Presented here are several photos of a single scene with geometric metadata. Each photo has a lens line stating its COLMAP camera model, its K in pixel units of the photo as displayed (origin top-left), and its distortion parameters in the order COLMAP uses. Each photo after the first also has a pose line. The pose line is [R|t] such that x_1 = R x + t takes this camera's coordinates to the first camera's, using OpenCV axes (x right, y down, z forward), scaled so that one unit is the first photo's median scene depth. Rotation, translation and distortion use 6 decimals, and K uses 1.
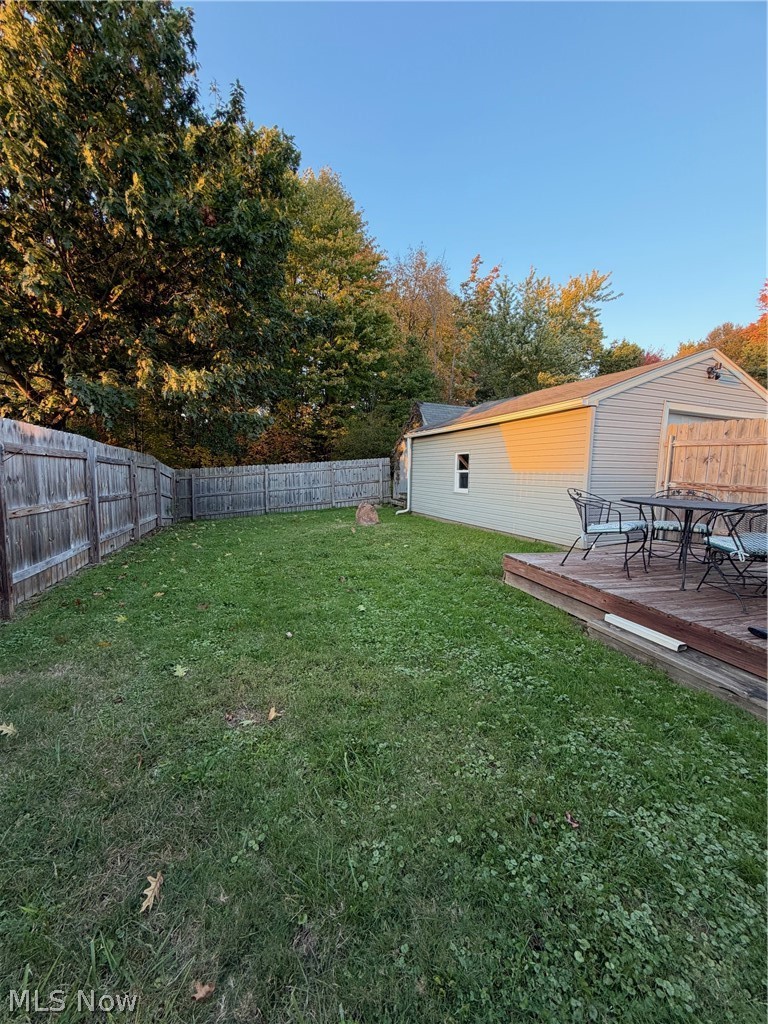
lens RADIAL K [[404.5, 0, 376.2], [0, 404.5, 512.5], [0, 0, 1]] dist [-0.003304, -0.000040]
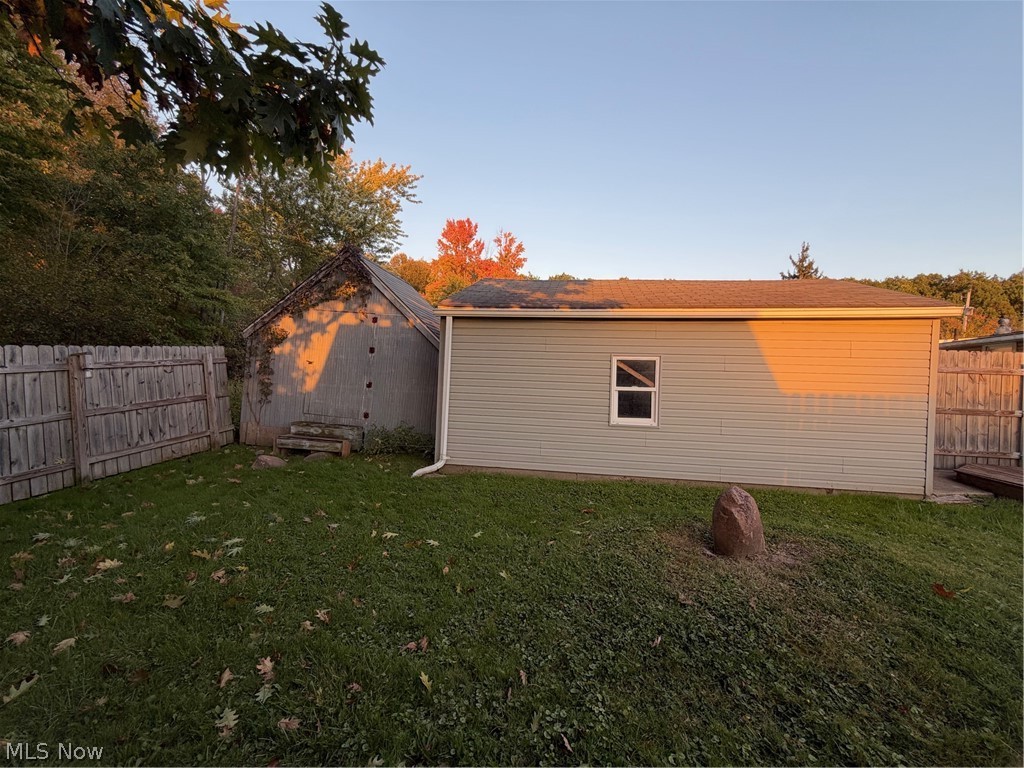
lens RADIAL K [[404.5, 0, 510.5], [0, 404.5, 382.5], [0, 0, 1]] dist [-0.003304, -0.000040]
pose [[0.494257, -0.000067, 0.869316, -0.257422], [0.061729, 0.997478, -0.035020, -0.069365], [-0.867121, 0.070971, 0.493015, 0.587329]]
